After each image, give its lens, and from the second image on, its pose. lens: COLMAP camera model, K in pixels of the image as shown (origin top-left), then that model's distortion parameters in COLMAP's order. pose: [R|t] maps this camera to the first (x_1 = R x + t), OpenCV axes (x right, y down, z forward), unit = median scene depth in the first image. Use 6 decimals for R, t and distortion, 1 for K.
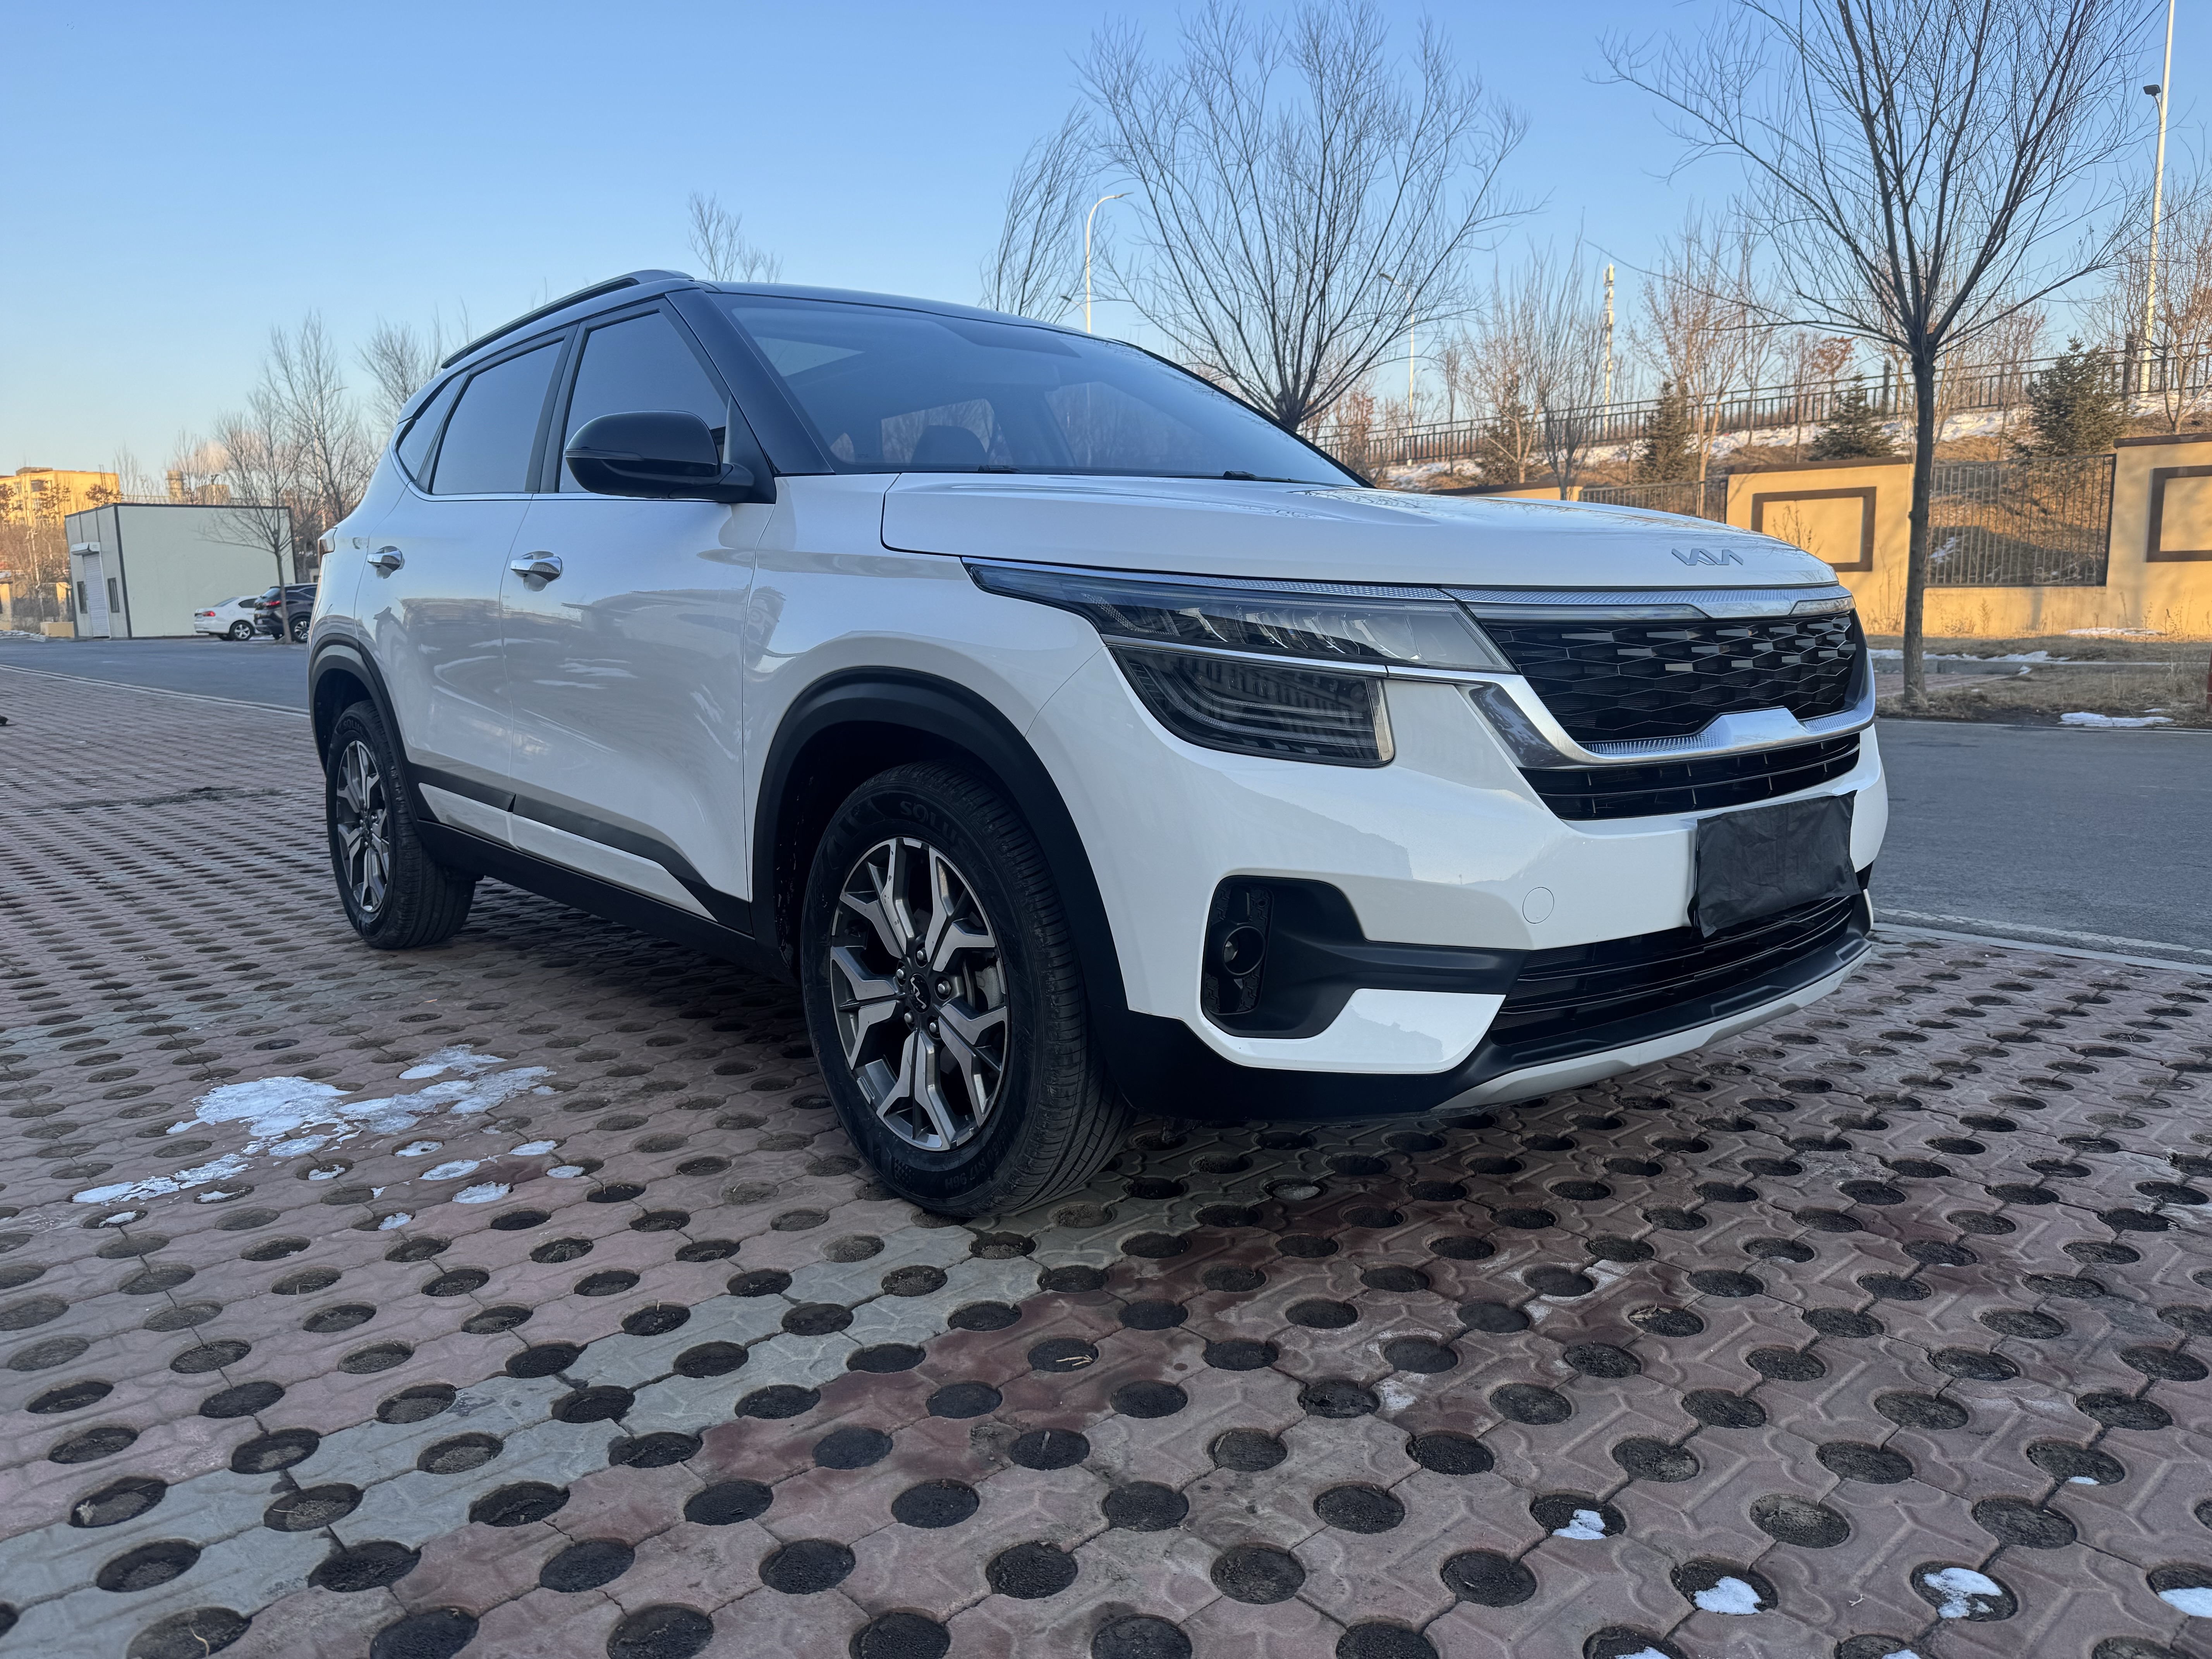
lens RADIAL K [[1554.4, 0, 1106.0], [0, 1554.4, 829.5], [0, 0, 1]] dist [0.052876, -0.081757]
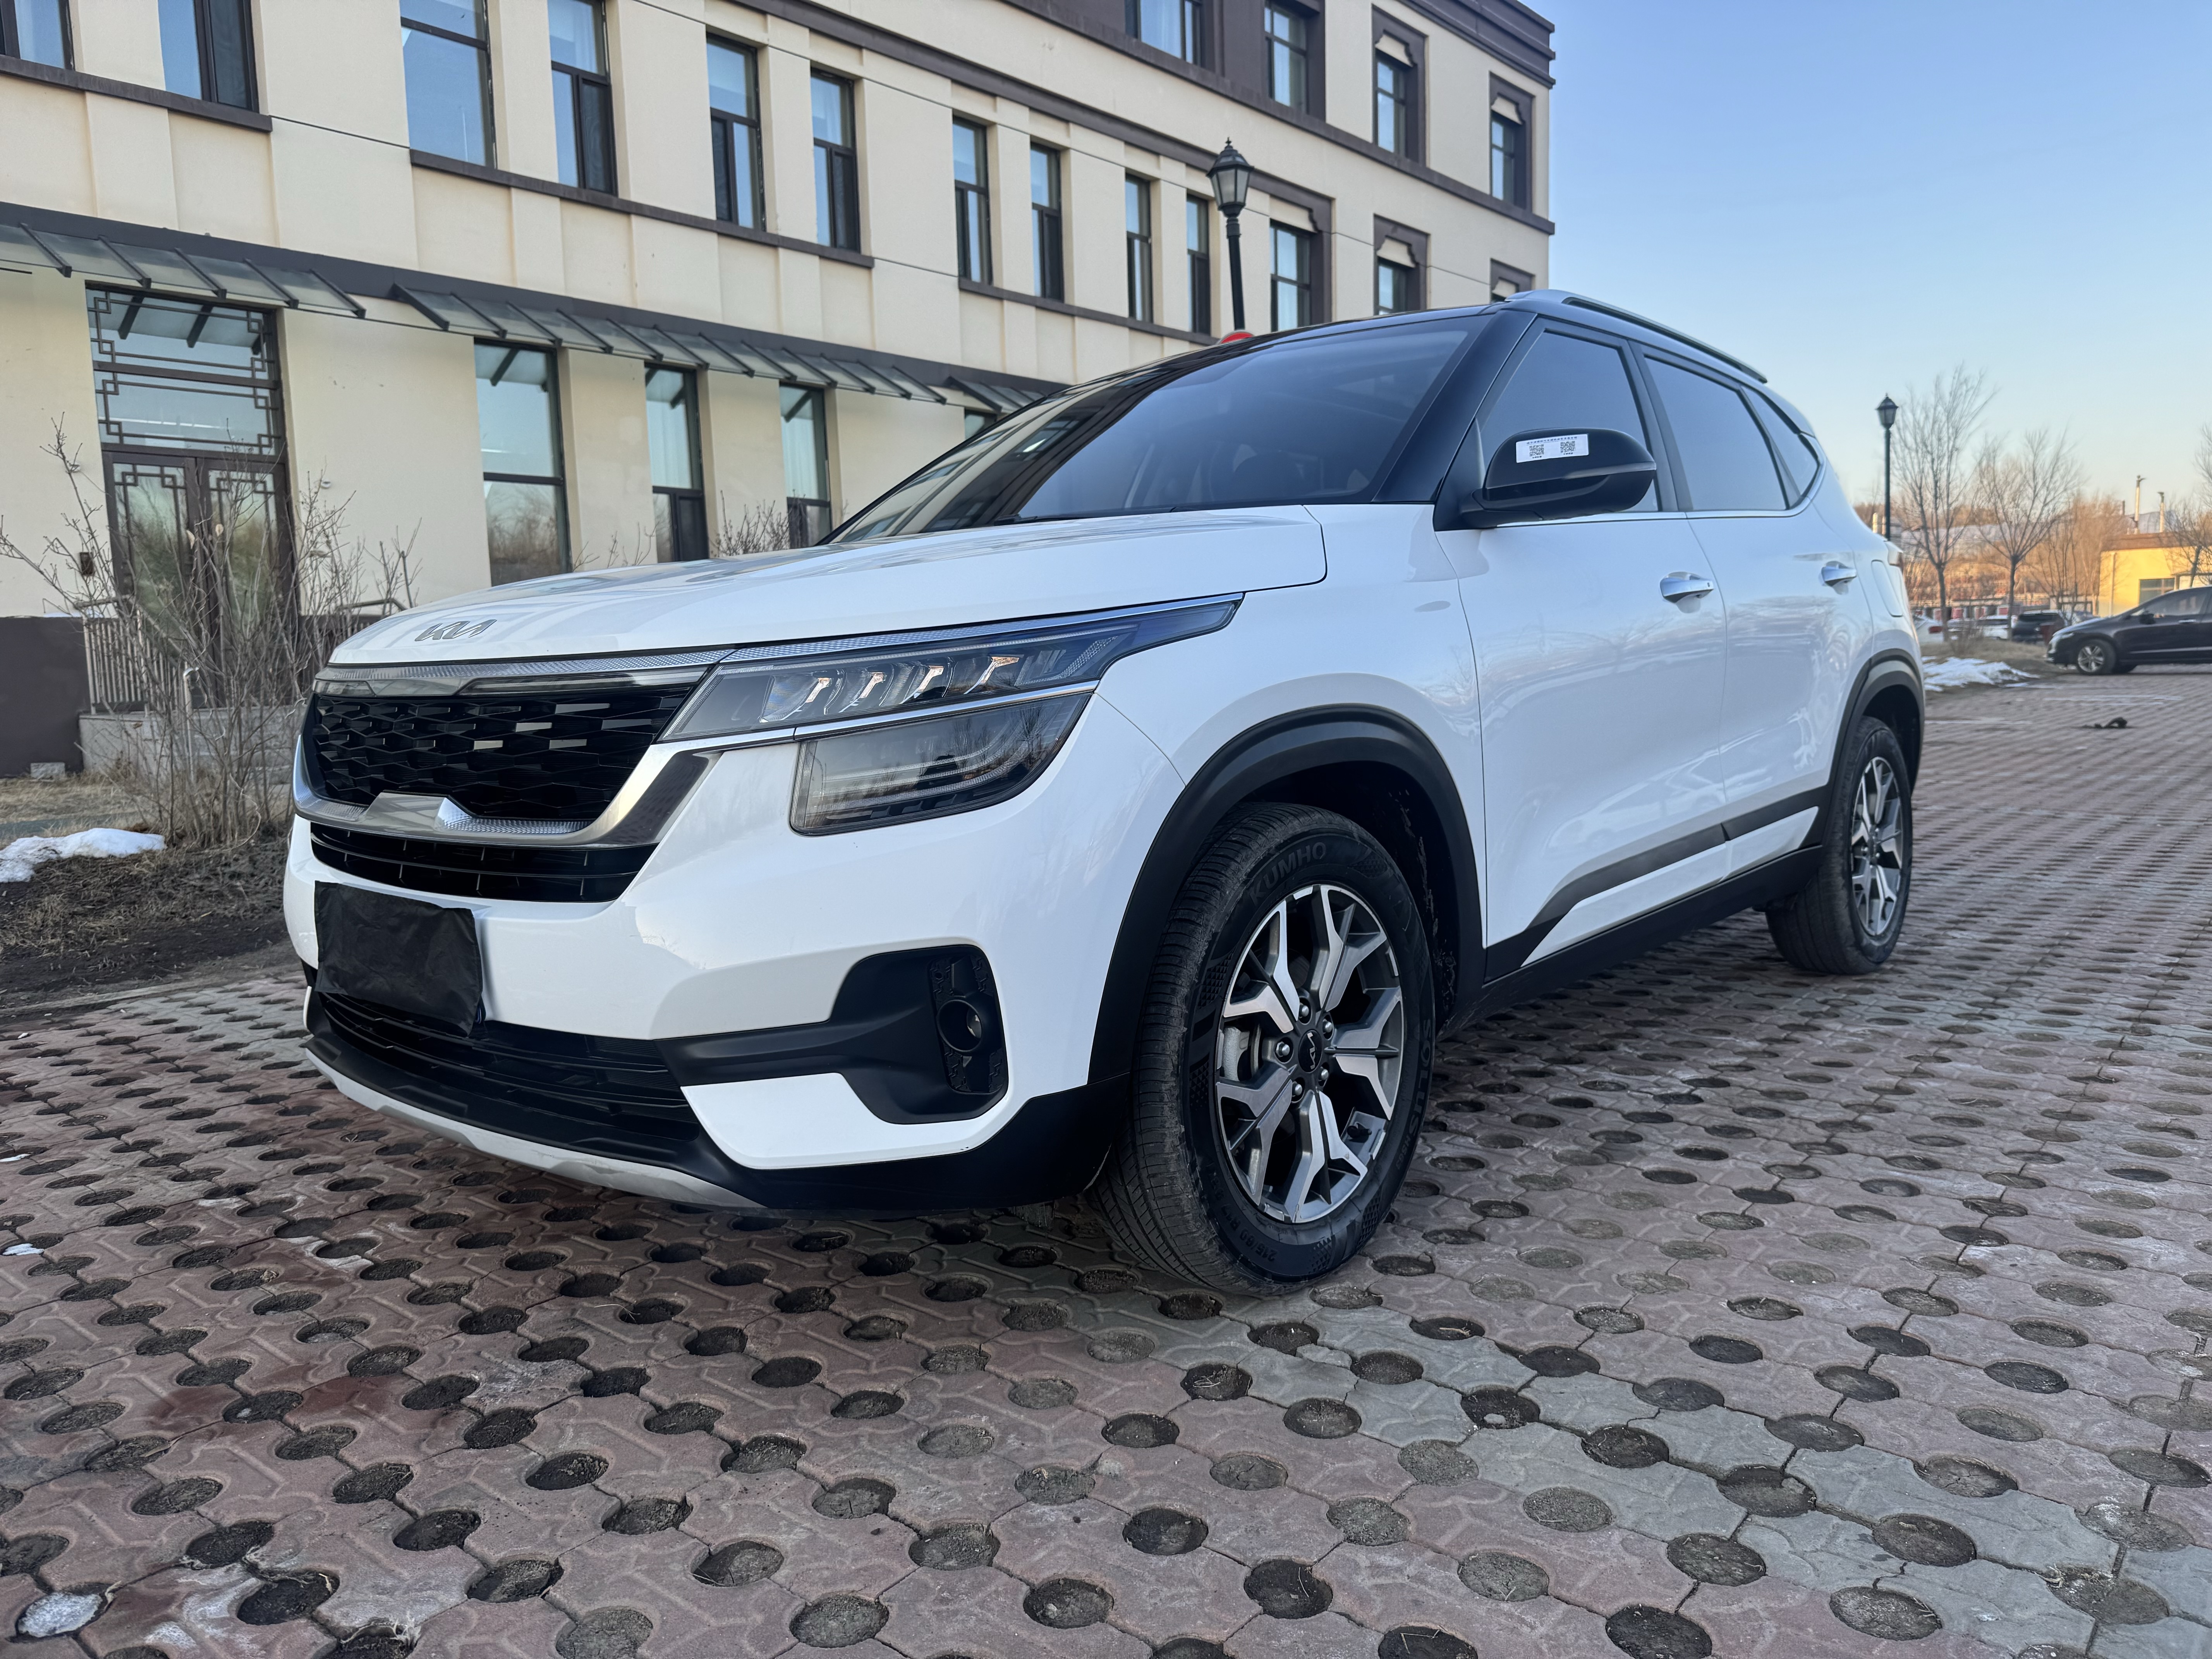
lens RADIAL K [[1567.1, 0, 1103.0], [0, 1567.1, 834.8], [0, 0, 1]] dist [0.009508, -0.013777]
pose [[0.134776, 0.123135, -0.983195, 1.496698], [-0.115449, 0.987442, 0.107841, -0.215353], [0.984127, 0.098975, 0.147300, 1.356804]]
